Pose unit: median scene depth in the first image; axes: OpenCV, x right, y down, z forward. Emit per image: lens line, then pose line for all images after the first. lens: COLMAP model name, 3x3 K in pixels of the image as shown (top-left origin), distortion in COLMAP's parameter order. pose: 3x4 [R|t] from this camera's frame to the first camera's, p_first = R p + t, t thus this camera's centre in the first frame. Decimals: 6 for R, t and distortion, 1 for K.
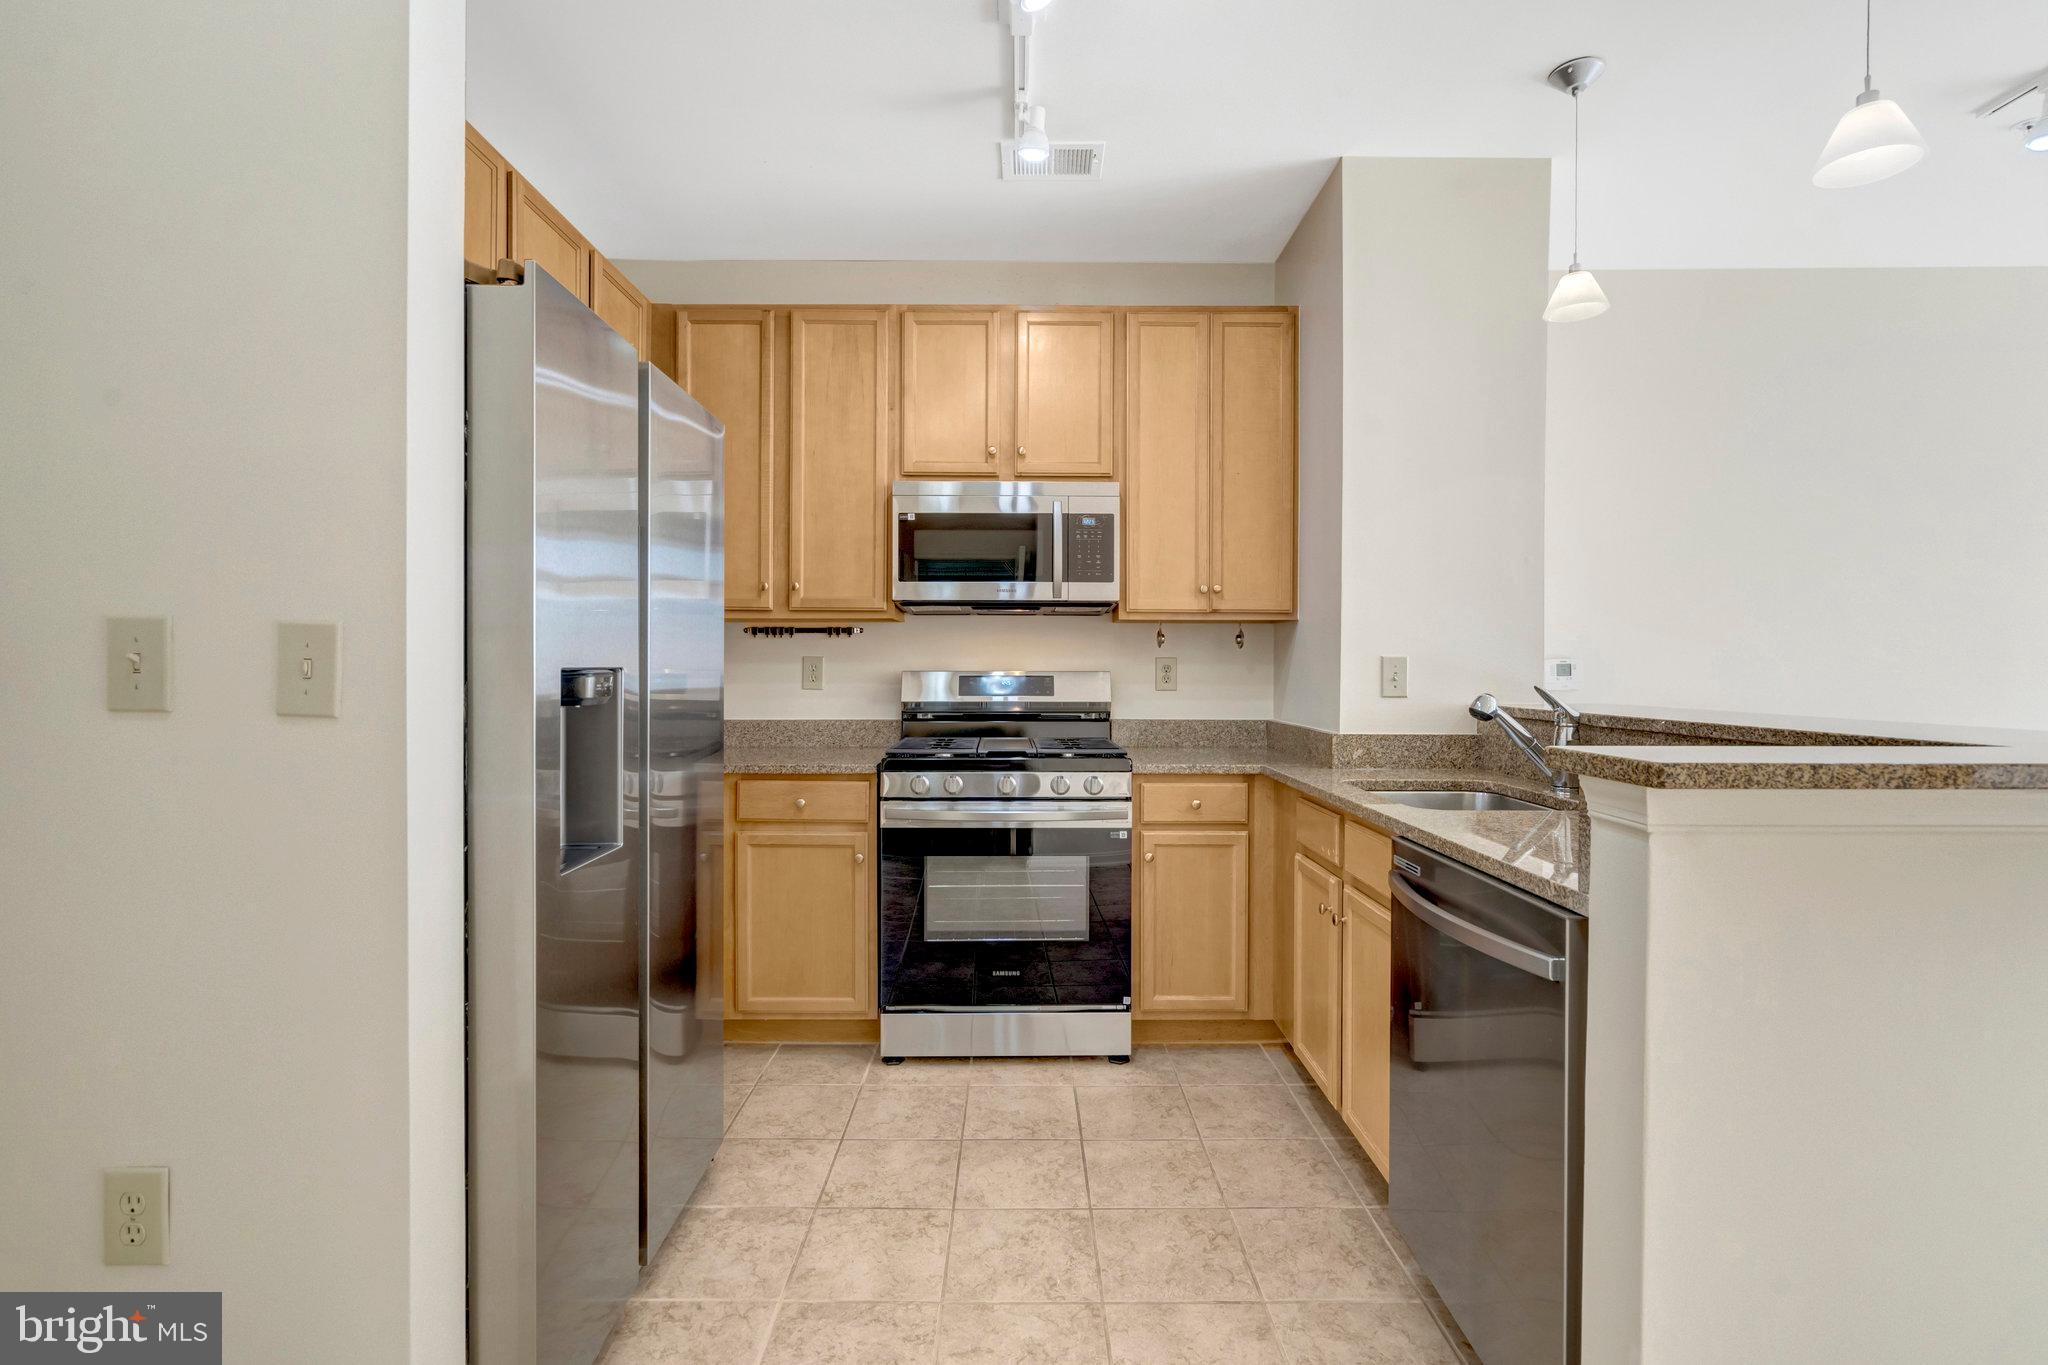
lens RADIAL K [[946.2, 0, 1013.5], [0, 946.2, 674.3], [0, 0, 1]] dist [-0.001565, 0.000230]
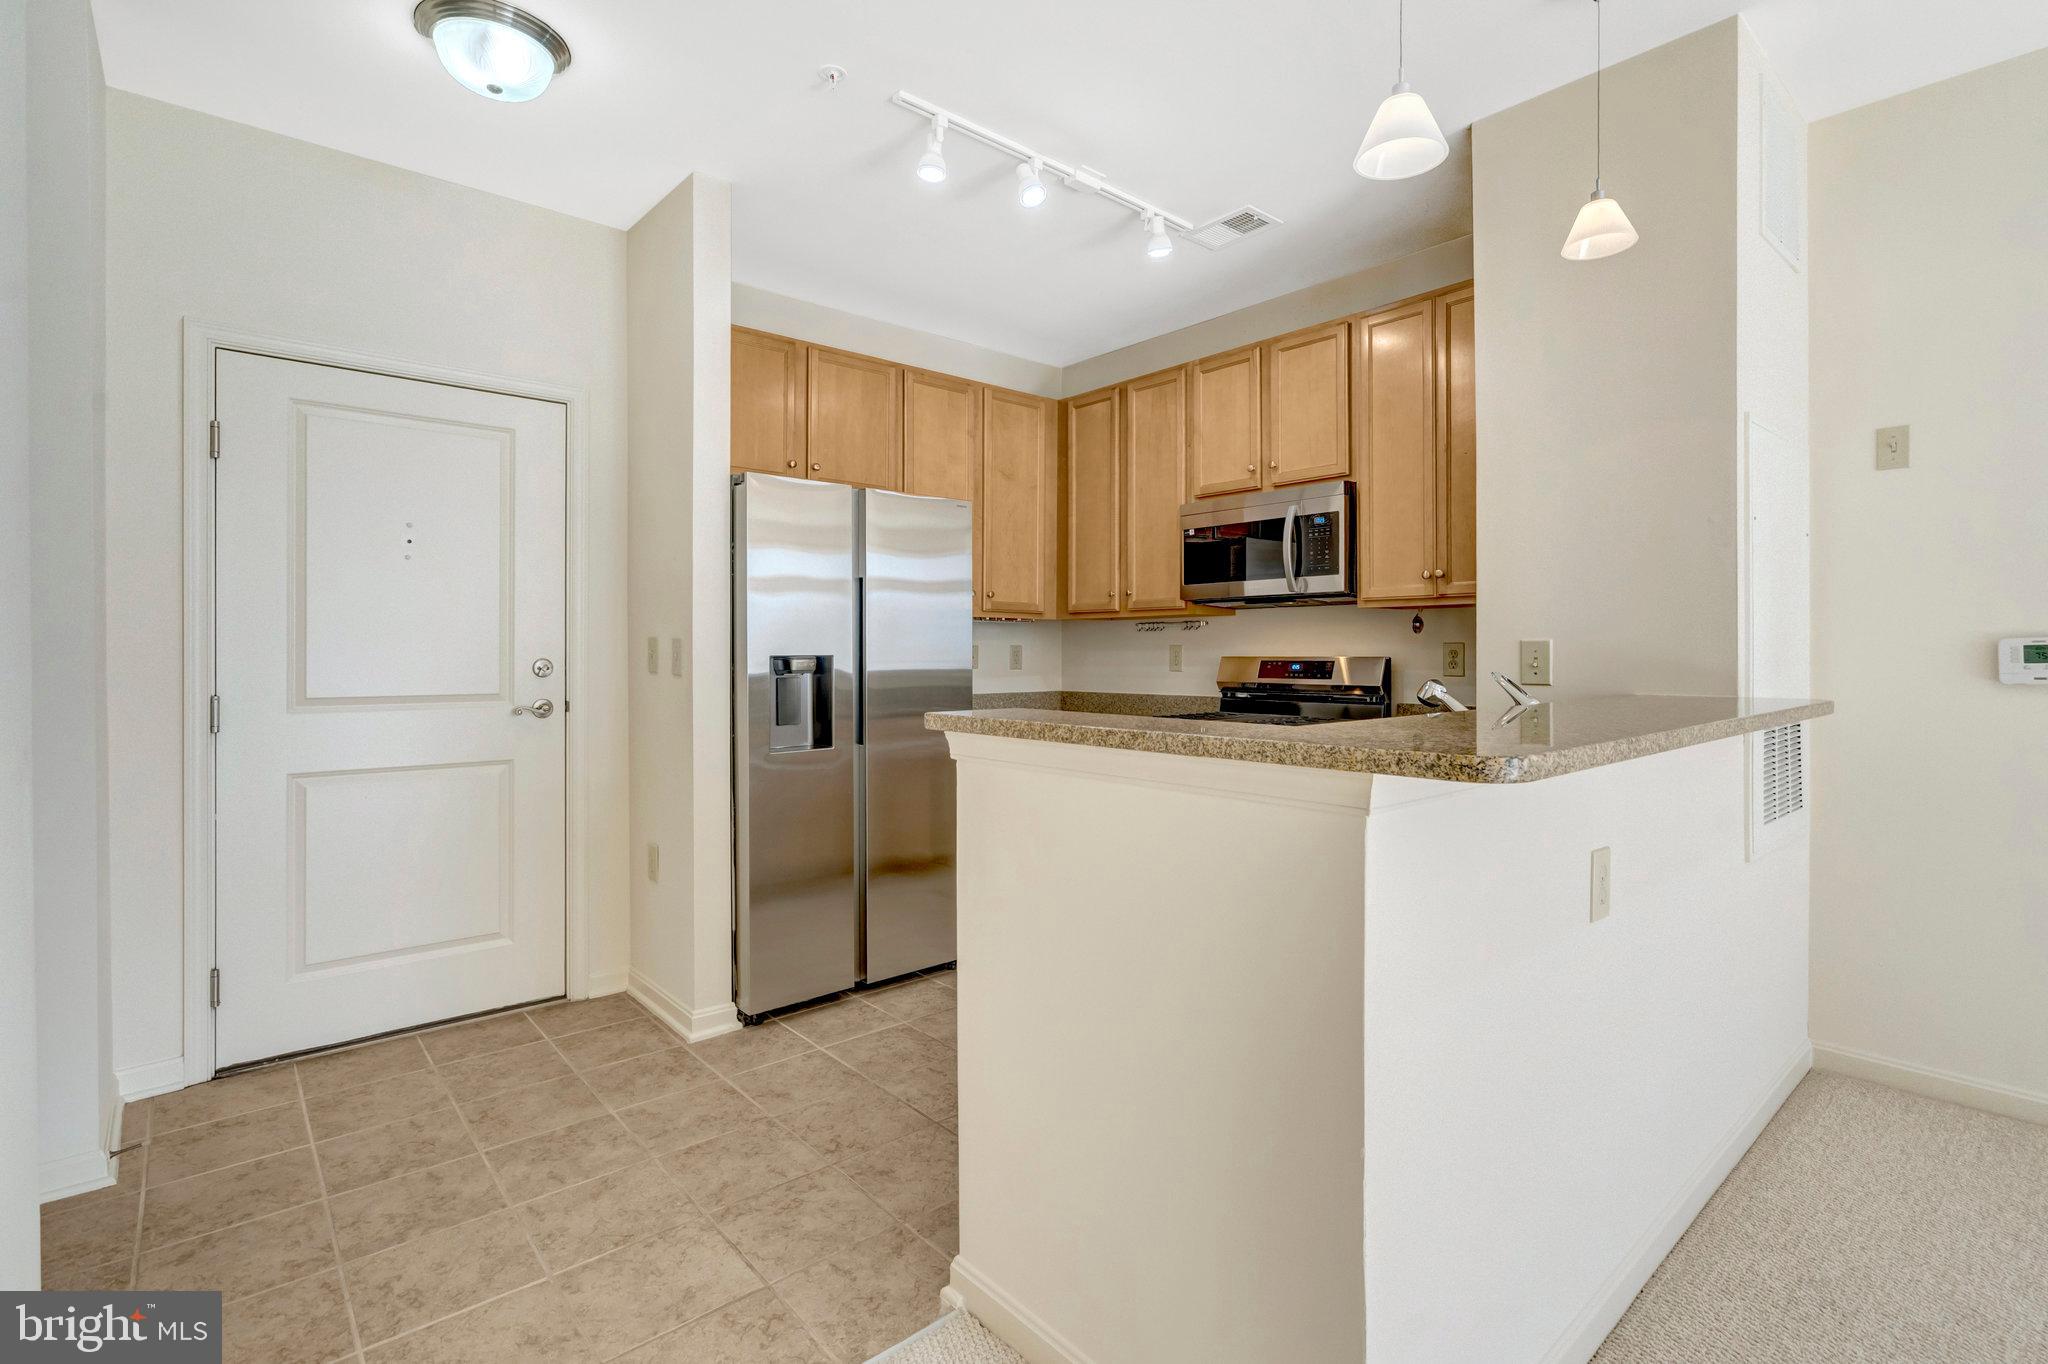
lens RADIAL K [[946.2, 0, 1020.9], [0, 946.2, 663.2], [0, 0, 1]] dist [-0.001565, 0.000230]
pose [[0.659793, 0.004701, -0.751433, 0.667960], [-0.001907, 0.999988, 0.004582, -0.000018], [0.751445, -0.001591, 0.659793, 0.013557]]
